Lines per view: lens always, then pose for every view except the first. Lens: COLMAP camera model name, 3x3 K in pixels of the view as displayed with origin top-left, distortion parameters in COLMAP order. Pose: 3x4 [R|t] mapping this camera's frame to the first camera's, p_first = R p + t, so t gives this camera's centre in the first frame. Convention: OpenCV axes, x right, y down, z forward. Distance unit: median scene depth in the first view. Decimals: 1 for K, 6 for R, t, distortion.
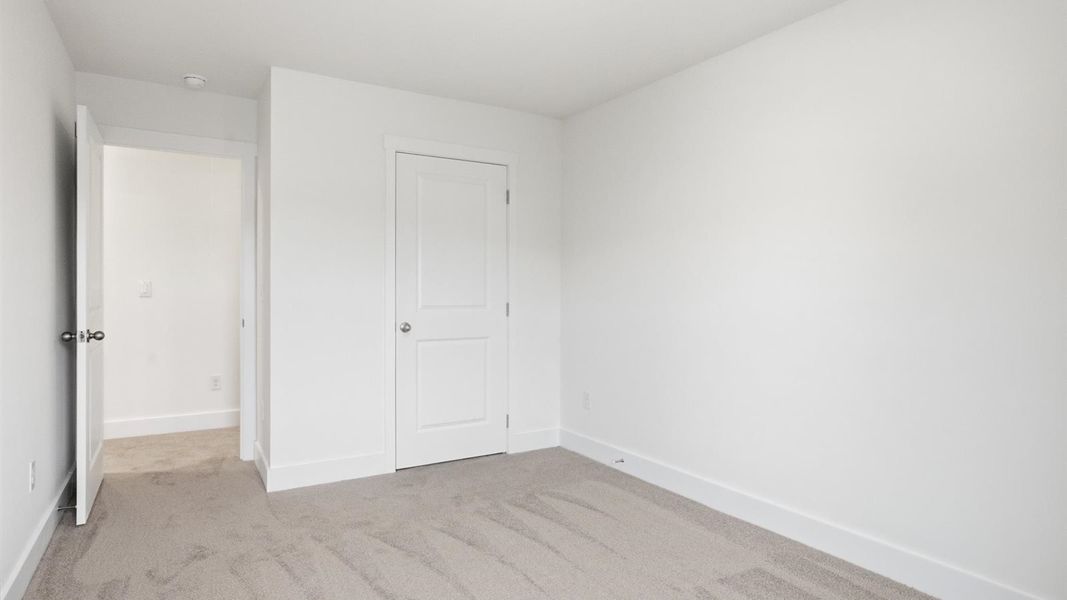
lens RADIAL K [[577.1, 0, 522.0], [0, 577.1, 297.7], [0, 0, 1]] dist [0.000323, 0.000921]
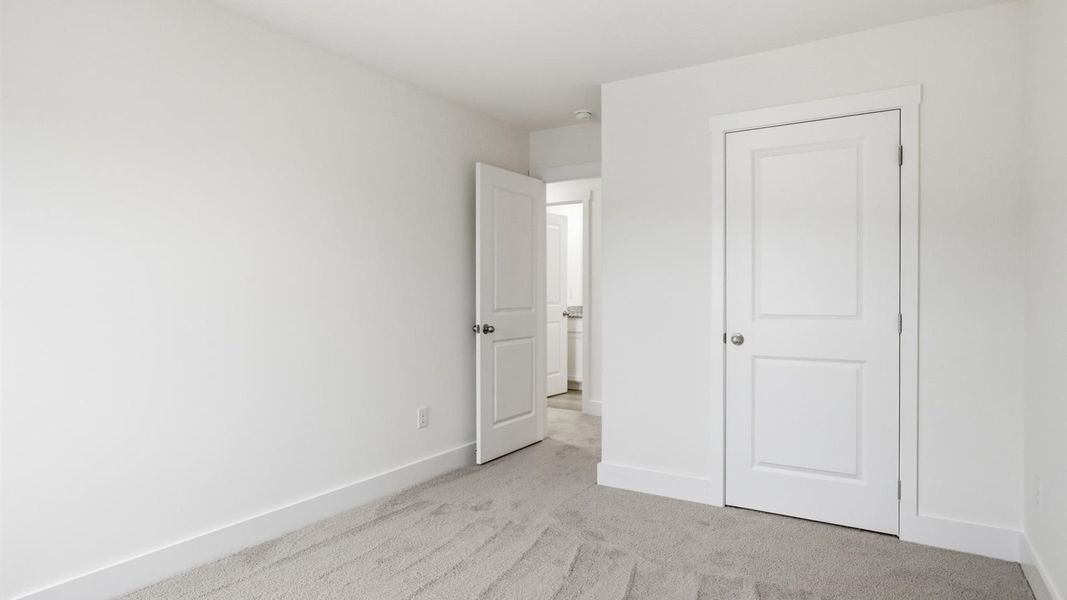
lens RADIAL K [[591.4, 0, 551.5], [0, 591.4, 310.5], [0, 0, 1]] dist [-0.003098, -0.000011]
pose [[0.484383, 0.015957, -0.874710, 0.502227], [-0.015472, 0.999834, 0.009672, 0.006555], [0.874719, 0.008849, 0.484549, 0.417283]]
